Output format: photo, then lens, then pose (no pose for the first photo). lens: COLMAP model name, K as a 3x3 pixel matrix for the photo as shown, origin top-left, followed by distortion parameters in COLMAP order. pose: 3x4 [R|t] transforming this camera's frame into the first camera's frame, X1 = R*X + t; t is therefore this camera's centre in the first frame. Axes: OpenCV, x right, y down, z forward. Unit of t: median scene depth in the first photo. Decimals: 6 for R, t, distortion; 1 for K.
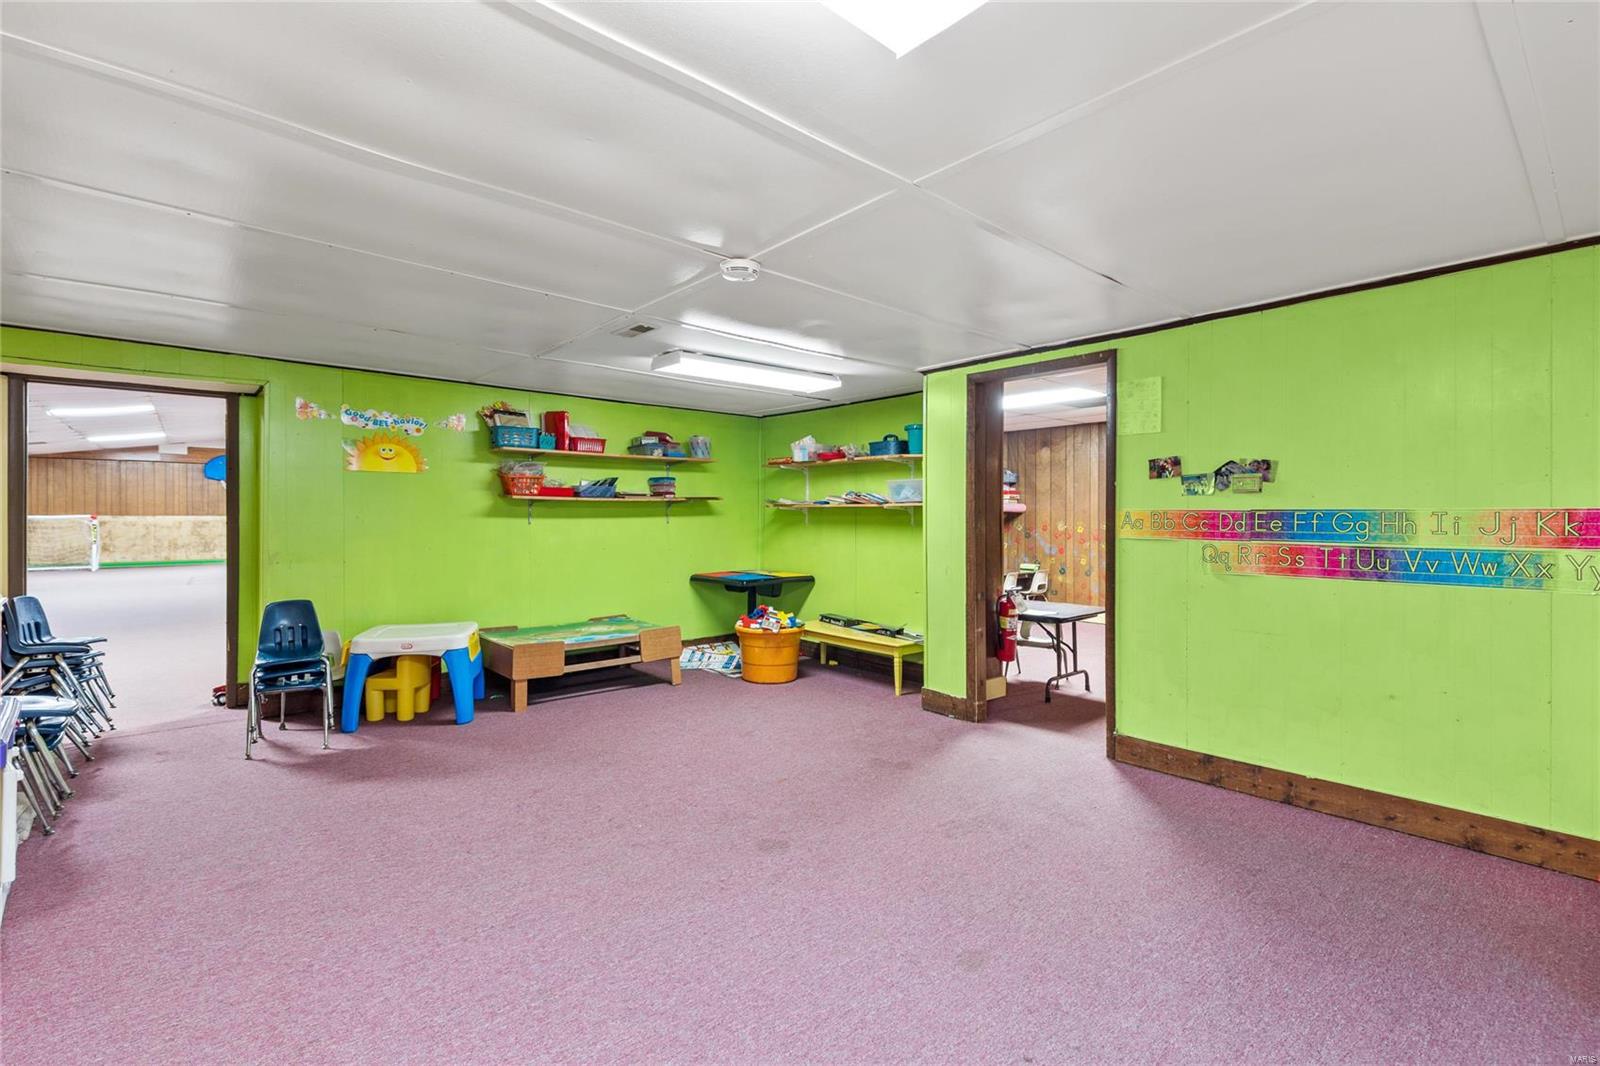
lens RADIAL K [[738.6, 0, 796.9], [0, 738.6, 519.8], [0, 0, 1]] dist [0.012380, 0.000028]
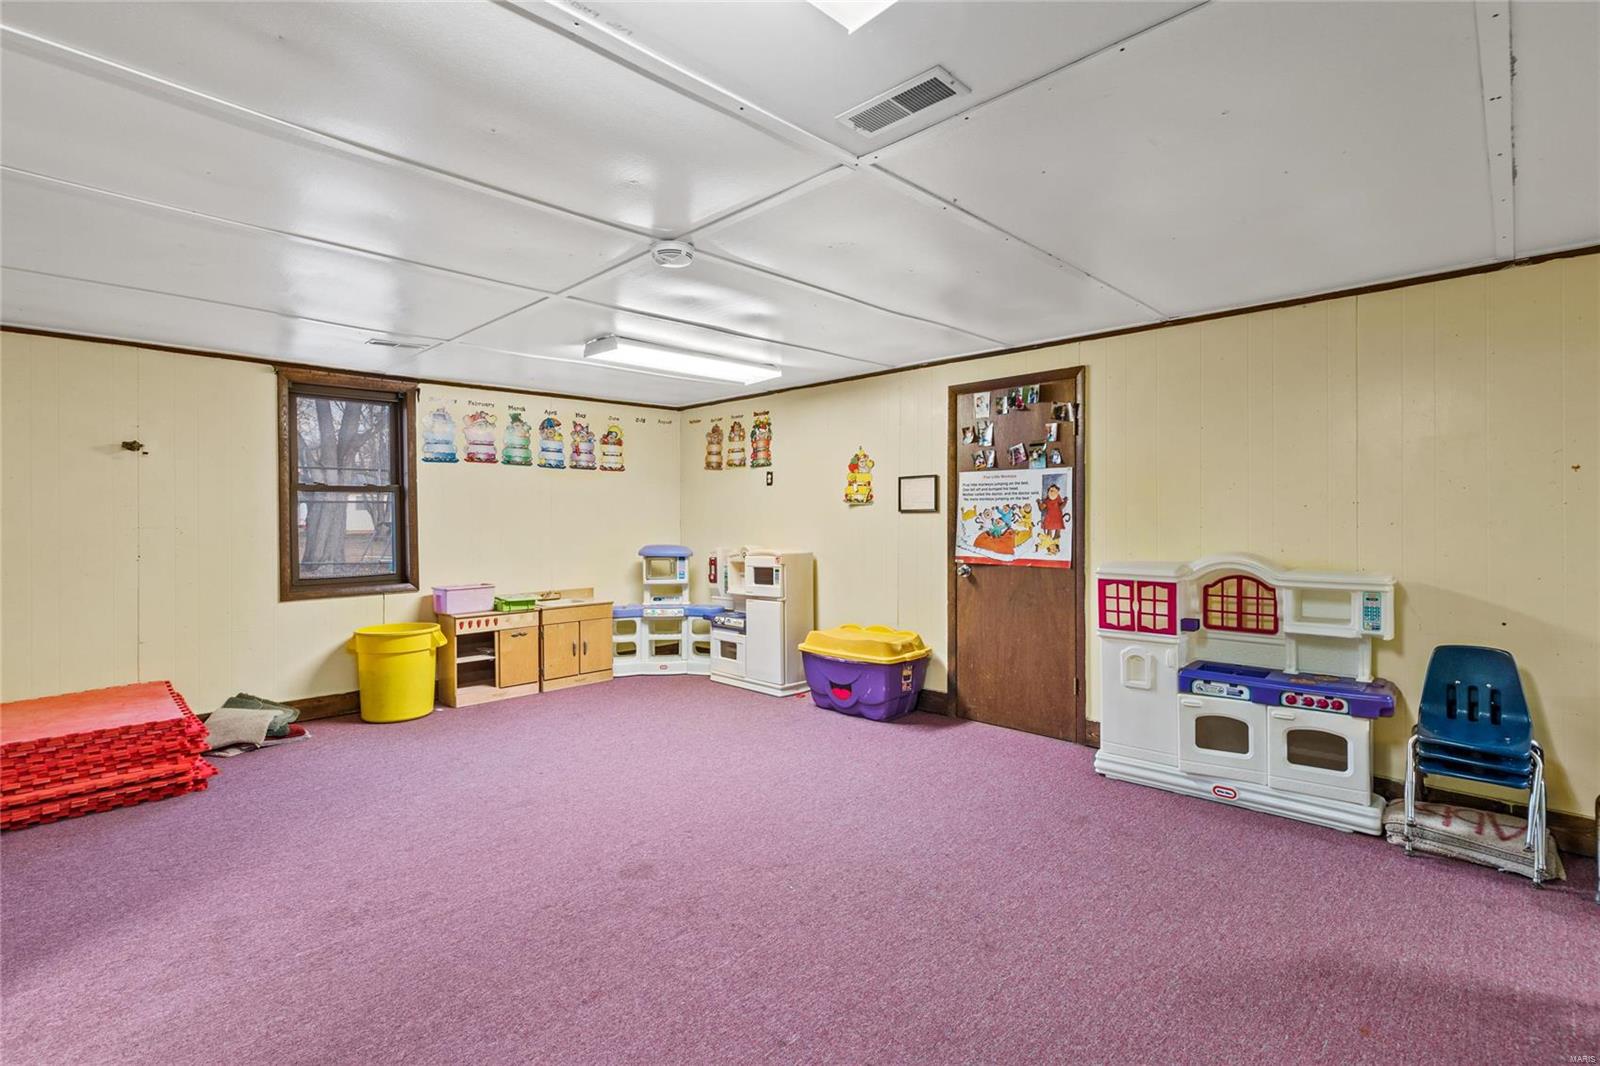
lens RADIAL K [[738.6, 0, 796.9], [0, 738.6, 519.8], [0, 0, 1]] dist [0.012380, 0.000028]
pose [[-0.997205, 0.002295, -0.074679, -0.168121], [0.001976, 0.999989, 0.004351, -0.008847], [0.074688, 0.004191, -0.997198, 1.987272]]
